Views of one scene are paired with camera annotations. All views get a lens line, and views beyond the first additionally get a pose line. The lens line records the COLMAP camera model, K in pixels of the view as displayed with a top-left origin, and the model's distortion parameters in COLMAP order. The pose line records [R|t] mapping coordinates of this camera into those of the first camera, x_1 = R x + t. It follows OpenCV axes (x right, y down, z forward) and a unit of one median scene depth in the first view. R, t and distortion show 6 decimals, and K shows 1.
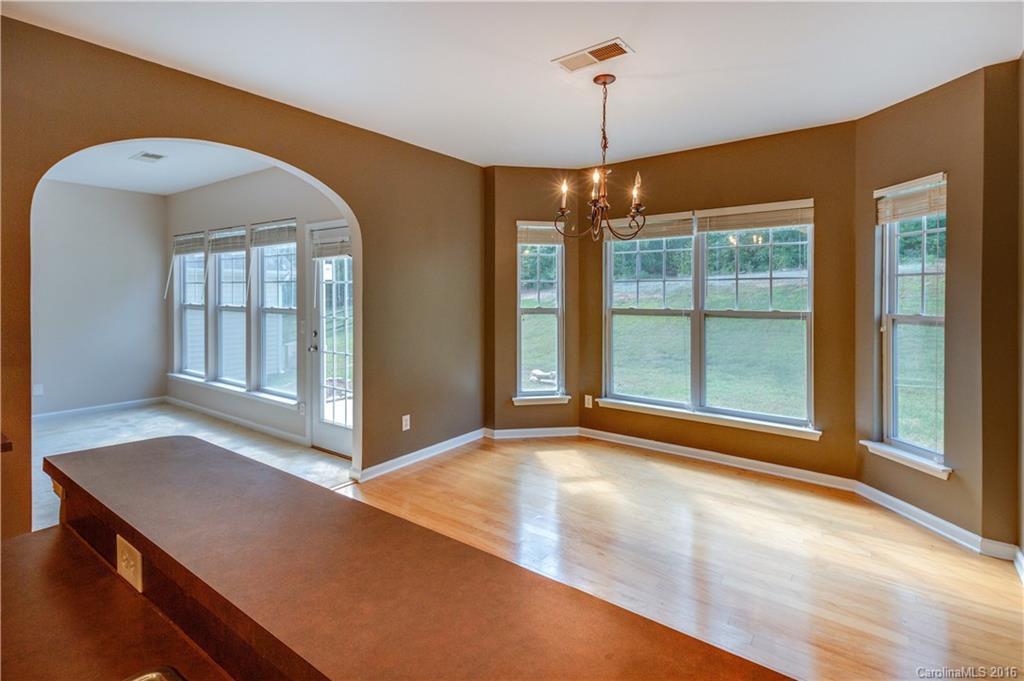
lens RADIAL K [[490.8, 0, 508.8], [0, 490.8, 297.3], [0, 0, 1]] dist [0.015958, 0.000077]
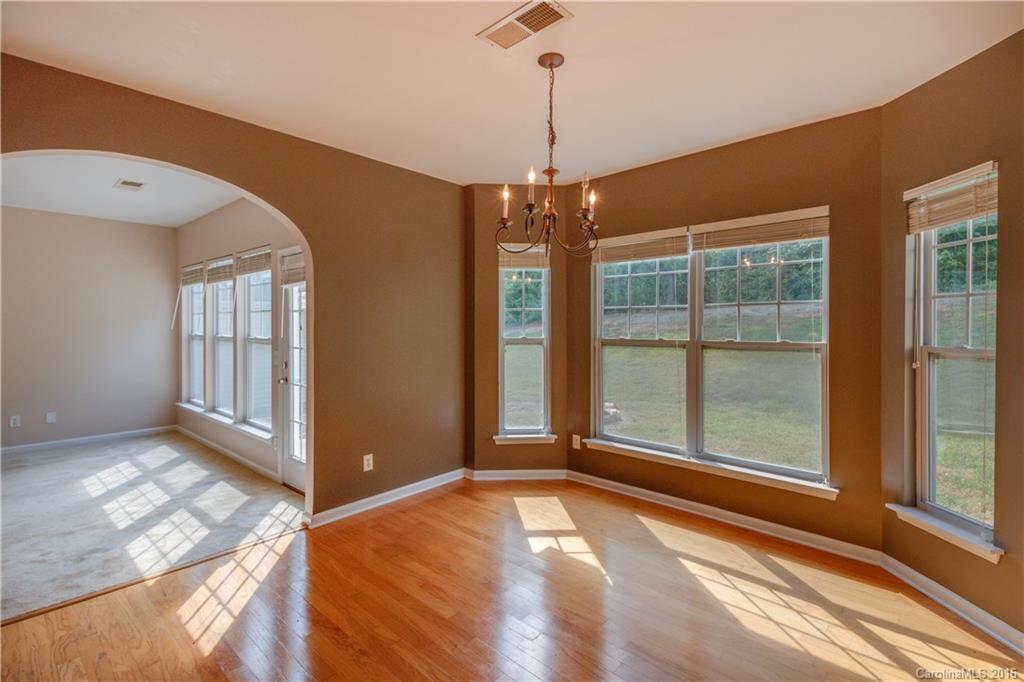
lens RADIAL K [[471.9, 0, 514.4], [0, 471.9, 328.2], [0, 0, 1]] dist [0.029137, -0.014748]
pose [[0.996176, -0.000117, -0.087367, 0.131131], [-0.000083, 0.999997, -0.002287, 0.005084], [0.087367, 0.002286, 0.996174, 0.130187]]
